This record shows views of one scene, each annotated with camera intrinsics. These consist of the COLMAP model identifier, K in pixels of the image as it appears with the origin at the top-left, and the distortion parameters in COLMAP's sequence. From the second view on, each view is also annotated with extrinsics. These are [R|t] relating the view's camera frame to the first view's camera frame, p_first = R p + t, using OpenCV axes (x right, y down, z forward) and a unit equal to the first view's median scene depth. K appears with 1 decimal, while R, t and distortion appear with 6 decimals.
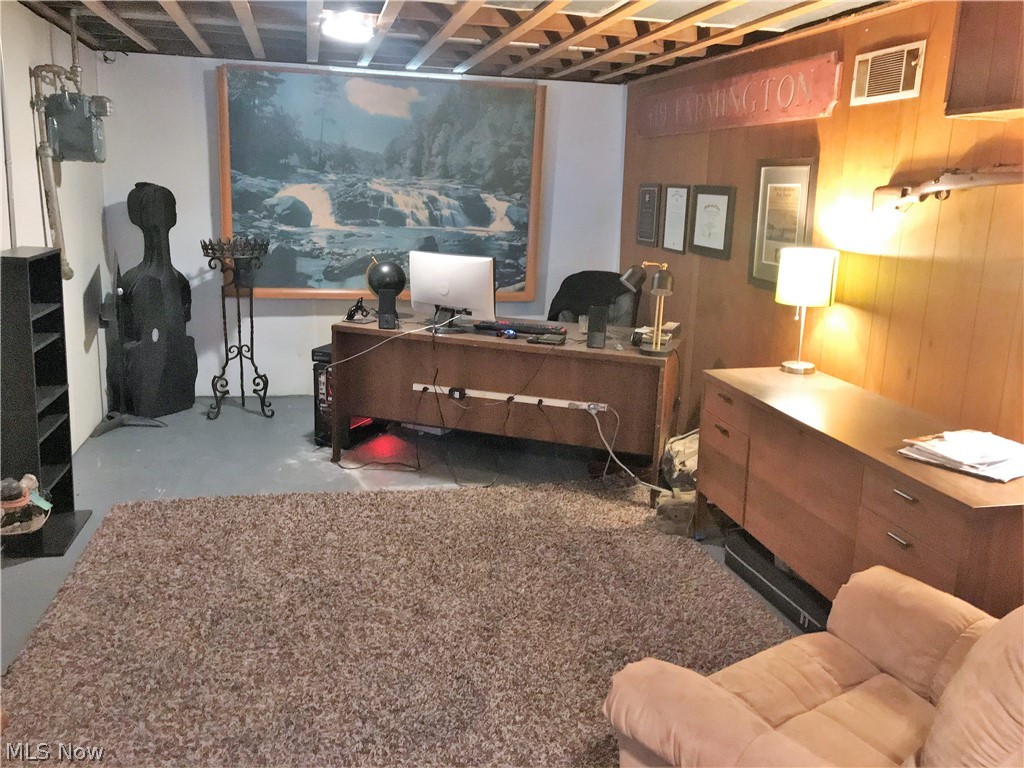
lens RADIAL K [[837.0, 0, 513.8], [0, 837.0, 379.4], [0, 0, 1]] dist [0.048121, -0.058355]
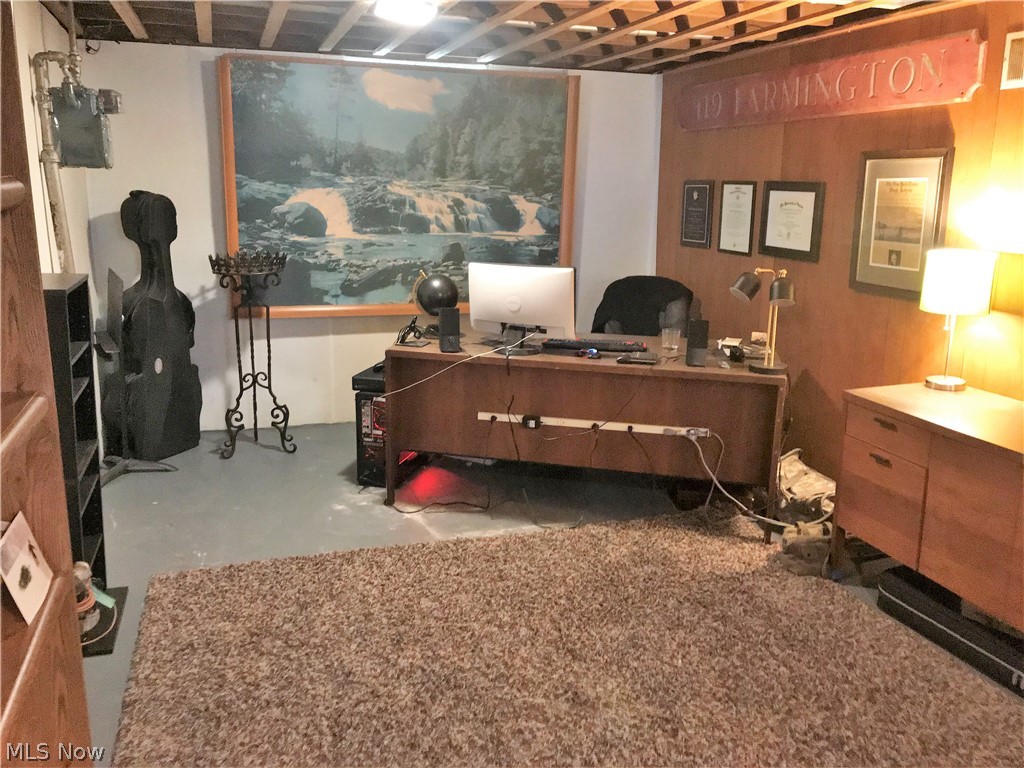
lens RADIAL K [[837.0, 0, 511.7], [0, 837.0, 377.9], [0, 0, 1]] dist [0.048121, -0.058355]
pose [[0.995704, -0.038988, 0.083983, -0.163912], [0.038964, 0.999239, 0.001924, -0.033041], [-0.083994, 0.001357, 0.996465, 0.123680]]
